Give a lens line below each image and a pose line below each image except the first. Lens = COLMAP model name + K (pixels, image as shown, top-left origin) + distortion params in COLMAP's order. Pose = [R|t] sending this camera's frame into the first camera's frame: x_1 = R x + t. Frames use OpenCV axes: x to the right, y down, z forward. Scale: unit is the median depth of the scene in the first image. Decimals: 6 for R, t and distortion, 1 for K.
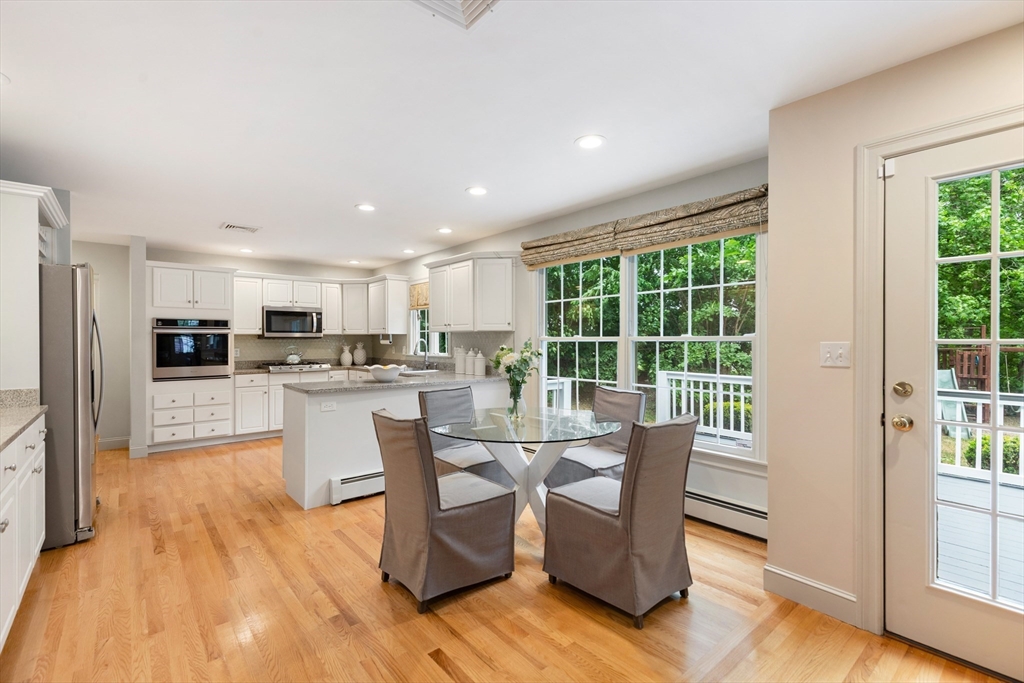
lens RADIAL K [[466.1, 0, 514.0], [0, 466.1, 341.8], [0, 0, 1]] dist [0.000610, -0.000618]
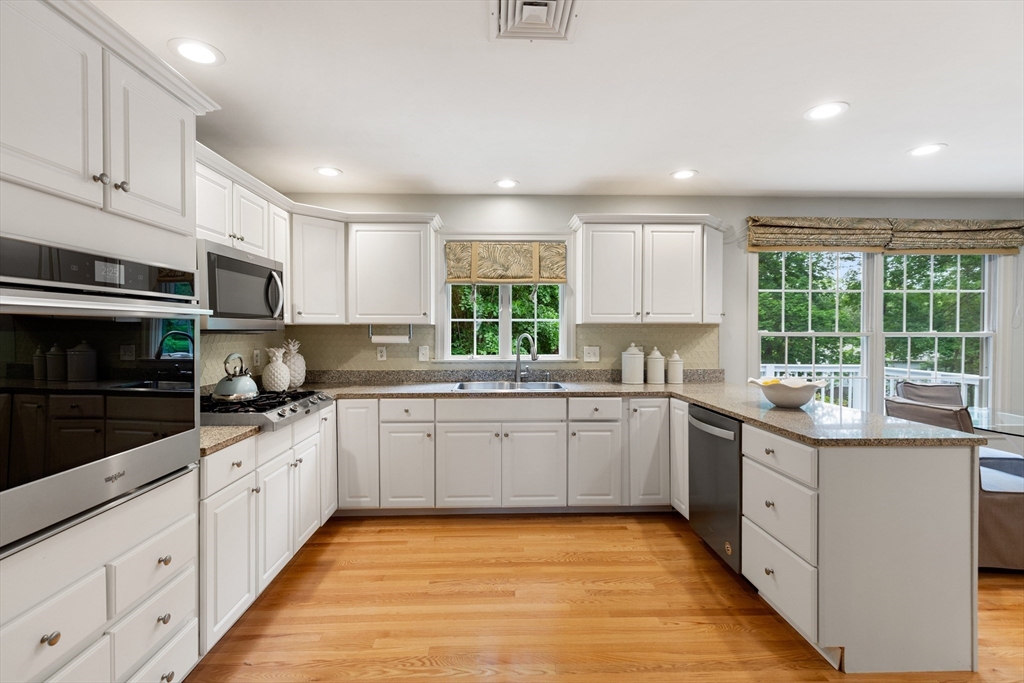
lens RADIAL K [[466.1, 0, 509.8], [0, 466.1, 336.3], [0, 0, 1]] dist [0.000610, -0.000618]
pose [[0.626640, -0.004735, 0.779294, -0.969382], [0.001911, 0.999988, 0.004539, -0.007632], [-0.779306, -0.001355, 0.626642, 0.889100]]
